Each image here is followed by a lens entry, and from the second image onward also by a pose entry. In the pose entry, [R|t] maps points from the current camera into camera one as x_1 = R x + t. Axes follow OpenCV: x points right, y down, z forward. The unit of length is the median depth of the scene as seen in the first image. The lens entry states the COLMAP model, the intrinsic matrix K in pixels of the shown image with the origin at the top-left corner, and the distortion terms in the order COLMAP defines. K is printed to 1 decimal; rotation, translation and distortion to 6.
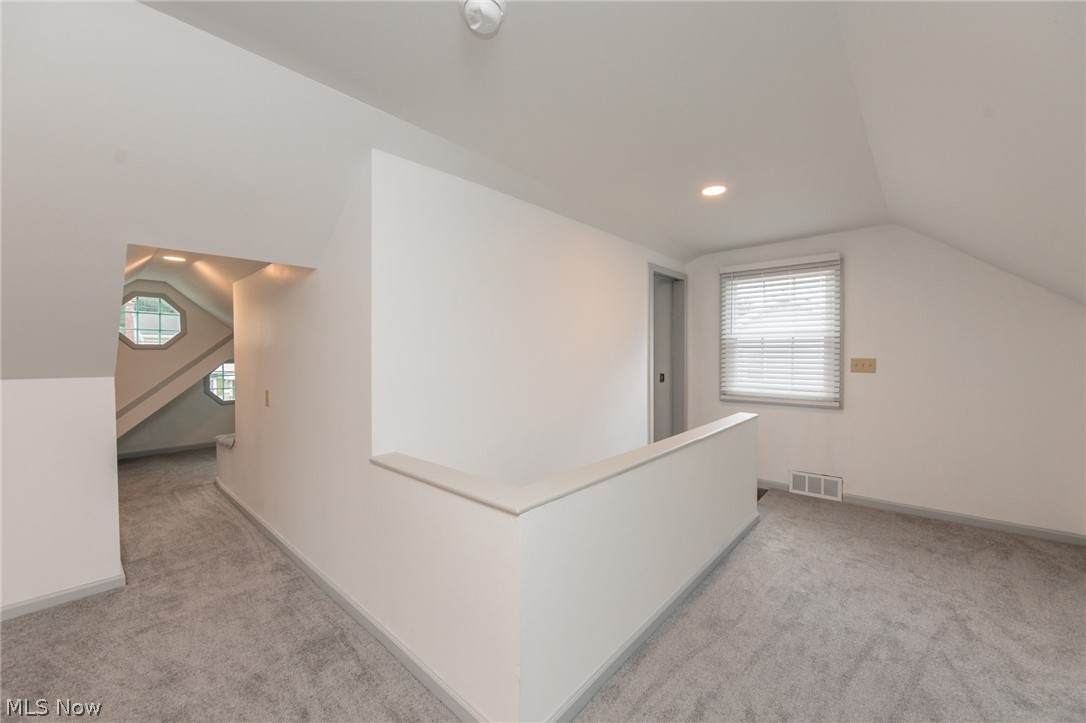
lens RADIAL K [[419.8, 0, 547.3], [0, 419.8, 359.2], [0, 0, 1]] dist [-0.002194, -0.000060]
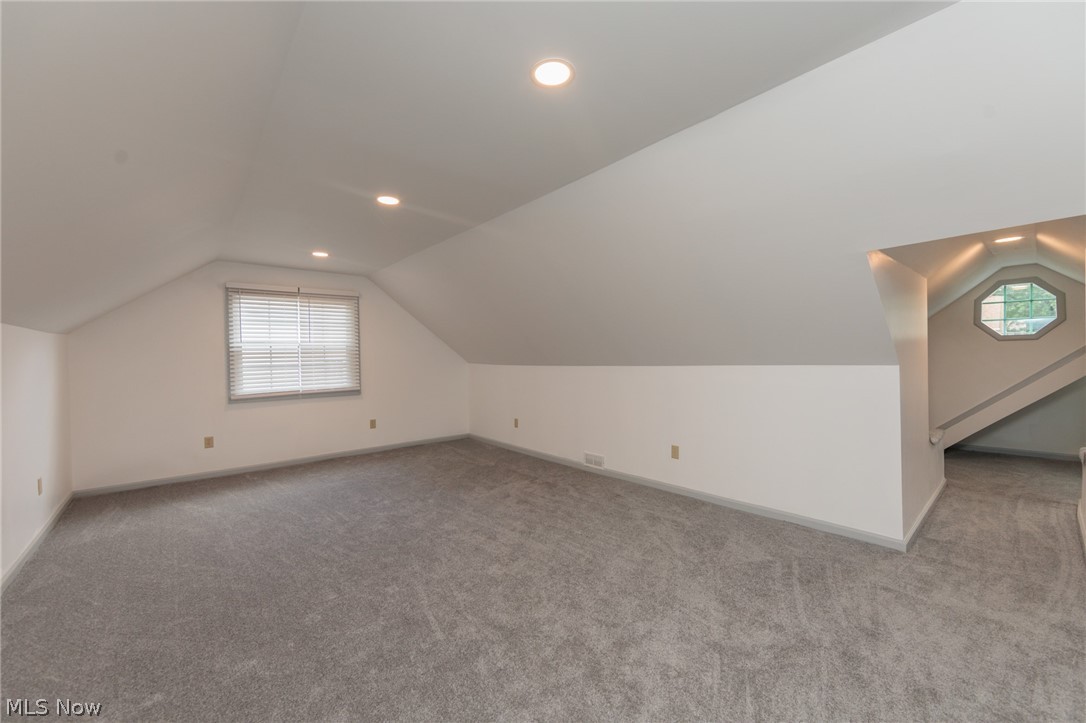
lens RADIAL K [[419.8, 0, 547.3], [0, 419.8, 359.2], [0, 0, 1]] dist [-0.002194, -0.000060]
pose [[-0.122078, 0.008252, -0.992486, 0.252714], [0.007109, 0.999947, 0.007439, 0.010545], [0.992495, -0.006147, -0.122130, 0.218462]]
